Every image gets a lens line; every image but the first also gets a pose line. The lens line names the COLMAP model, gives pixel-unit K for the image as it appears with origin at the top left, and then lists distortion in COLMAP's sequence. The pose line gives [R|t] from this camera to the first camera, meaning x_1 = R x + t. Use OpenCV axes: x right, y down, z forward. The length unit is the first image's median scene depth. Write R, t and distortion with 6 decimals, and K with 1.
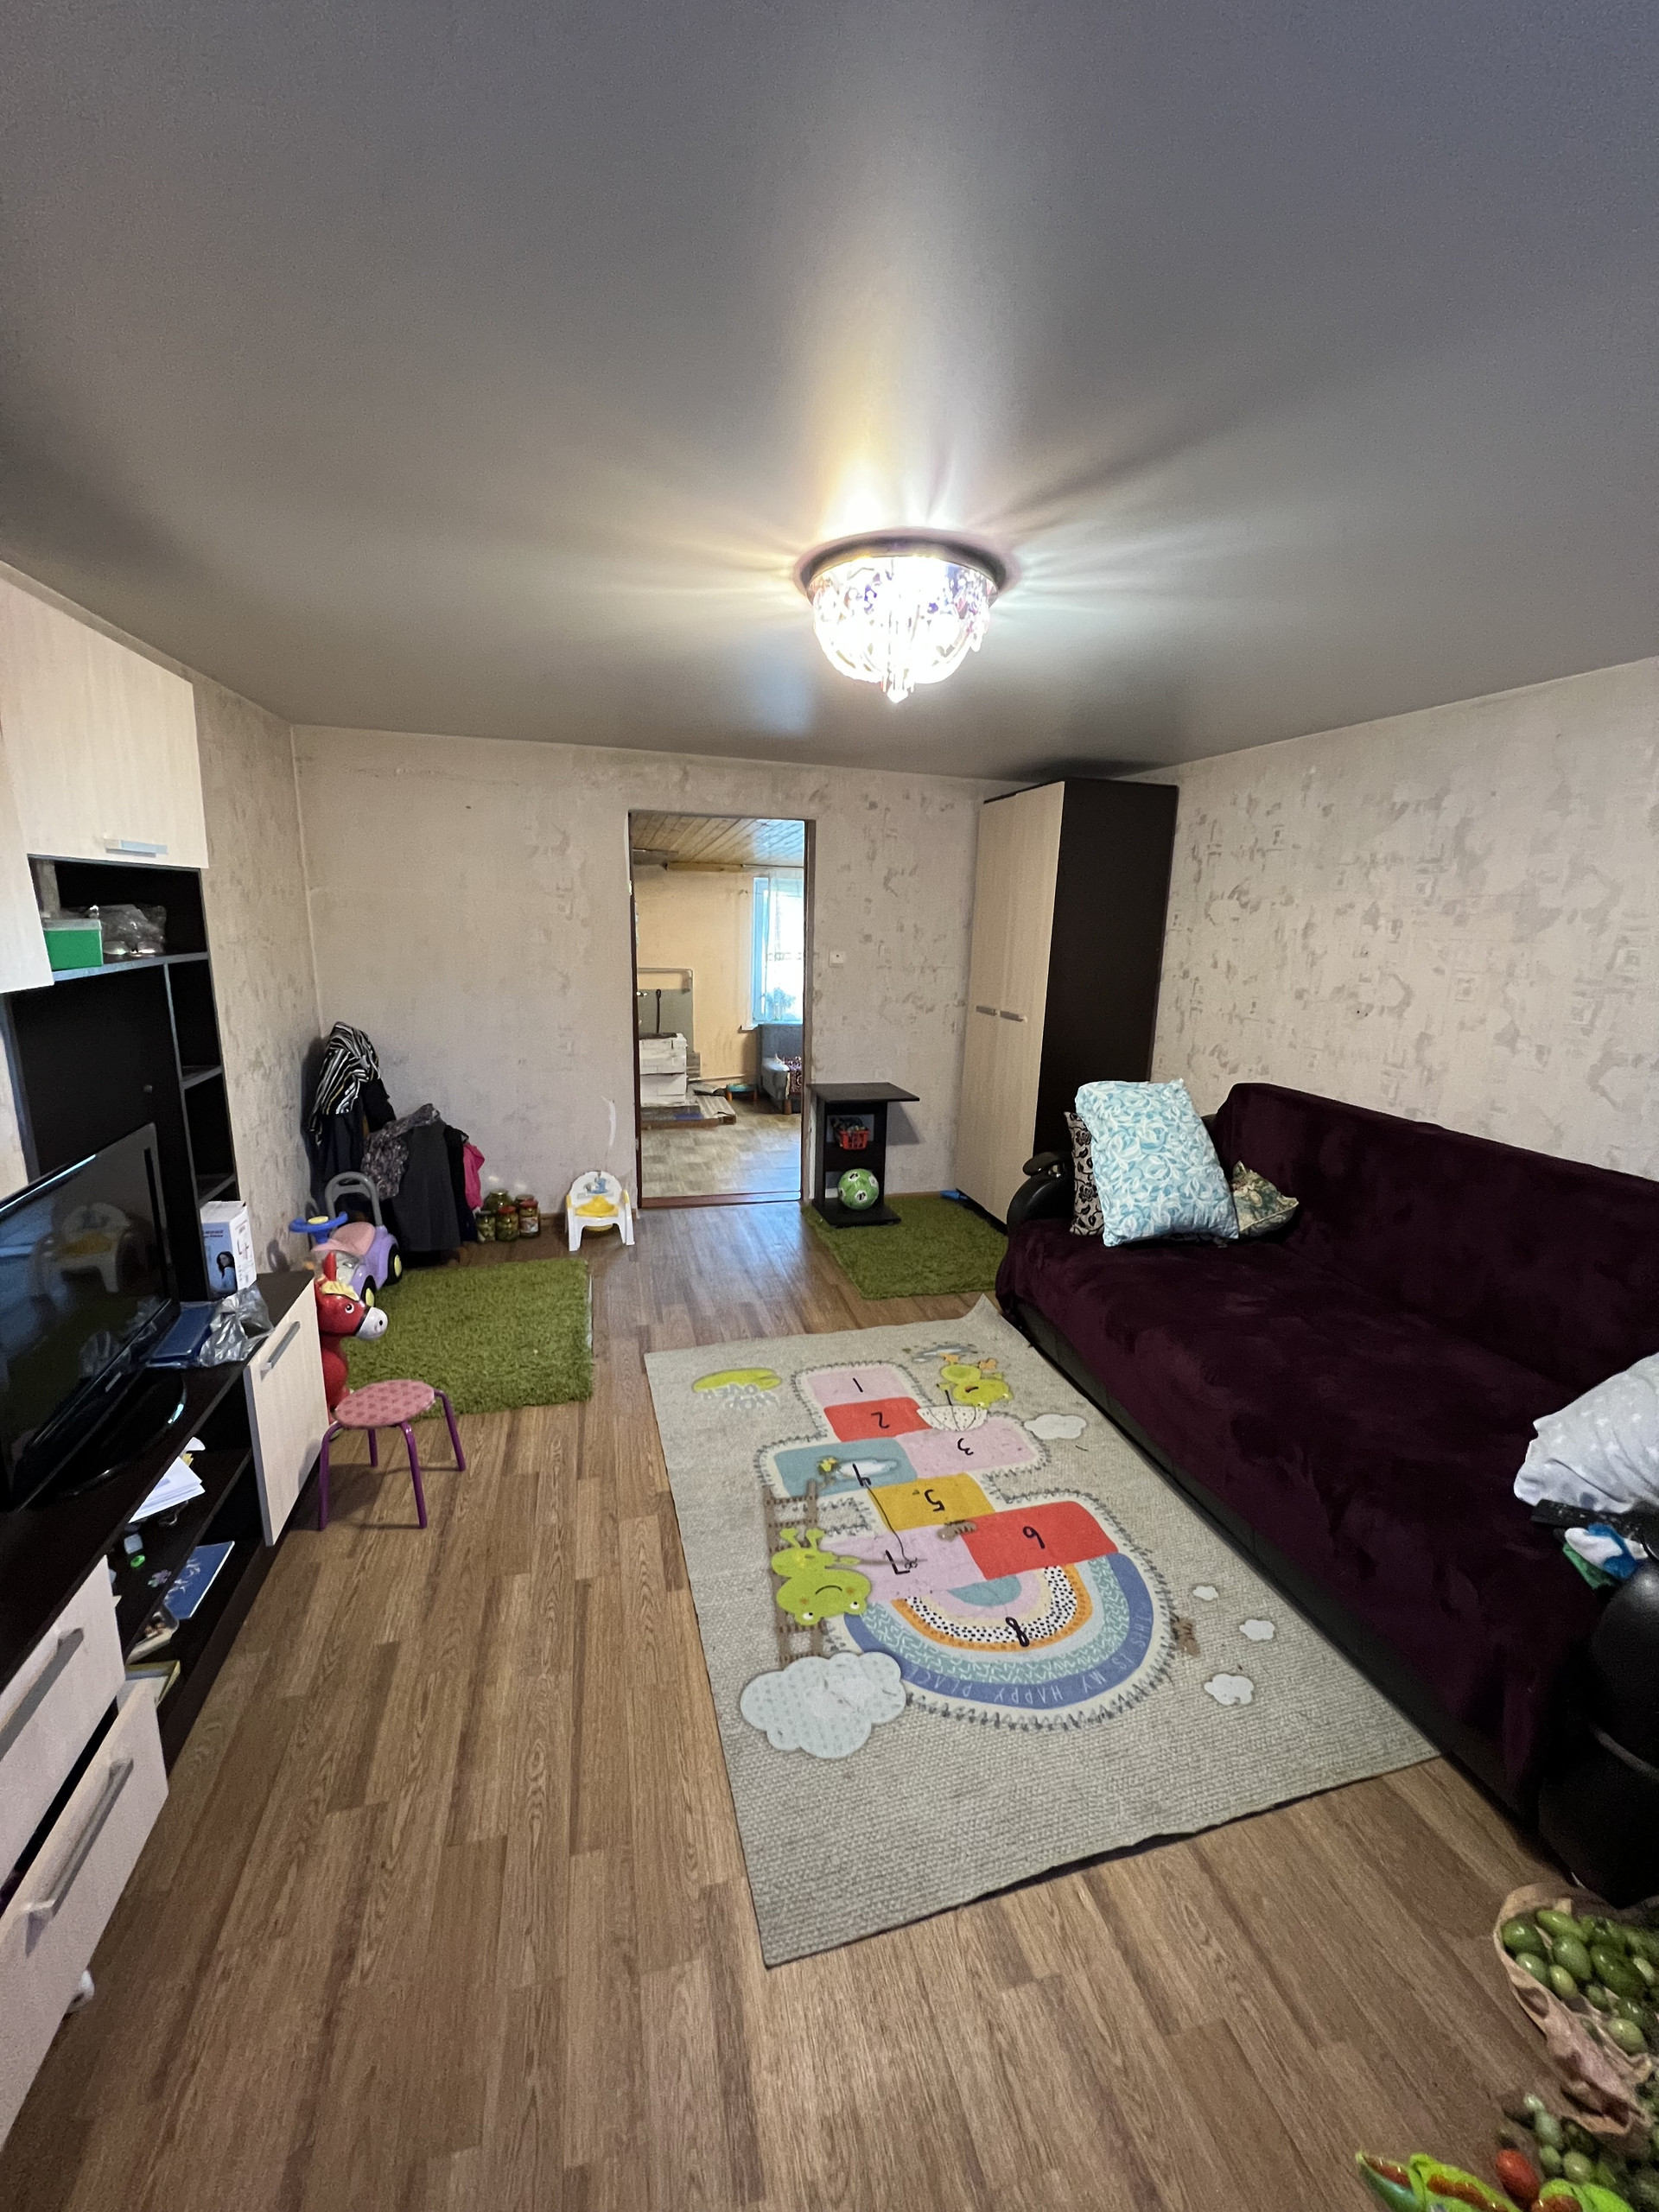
lens RADIAL K [[878.9, 0, 822.5], [0, 878.9, 1101.2], [0, 0, 1]] dist [0.000458, 0.000101]
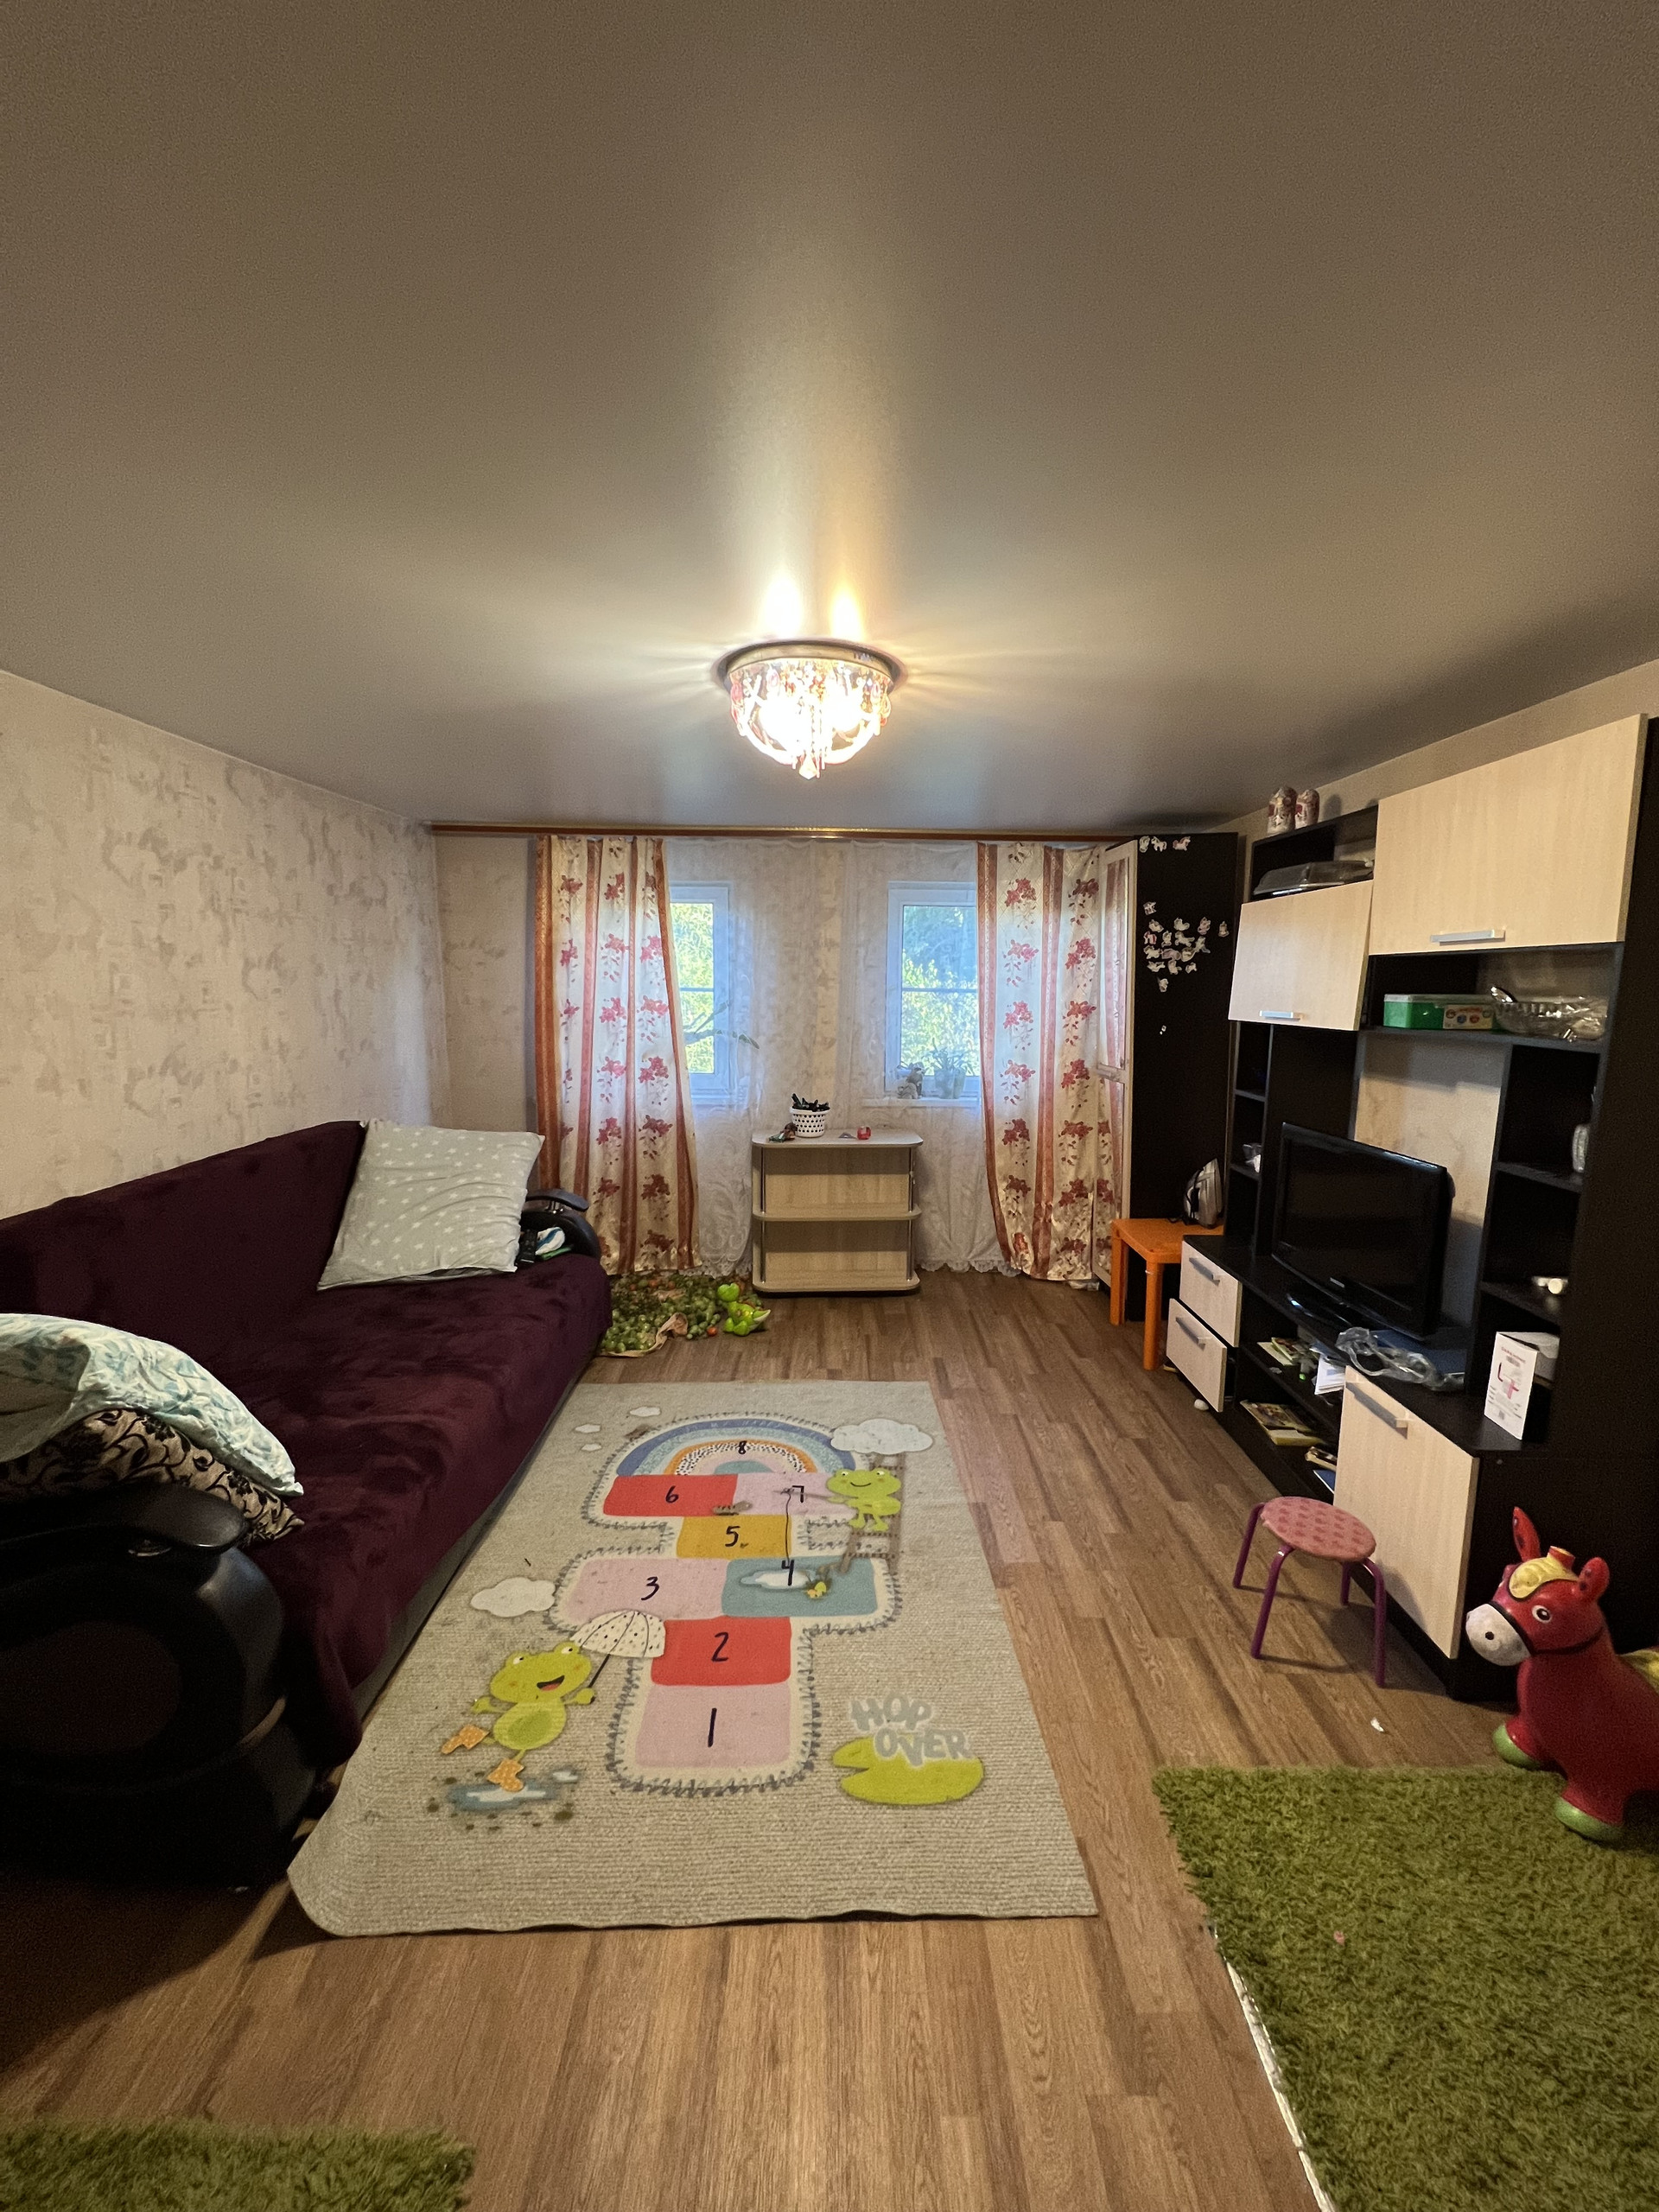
lens RADIAL K [[878.9, 0, 823.4], [0, 878.9, 1106.7], [0, 0, 1]] dist [0.000458, 0.000101]
pose [[-0.964864, -0.076229, 0.251448, -0.196277], [0.017695, 0.935965, 0.351649, -0.372080], [-0.262153, 0.343743, -0.901730, 1.739453]]
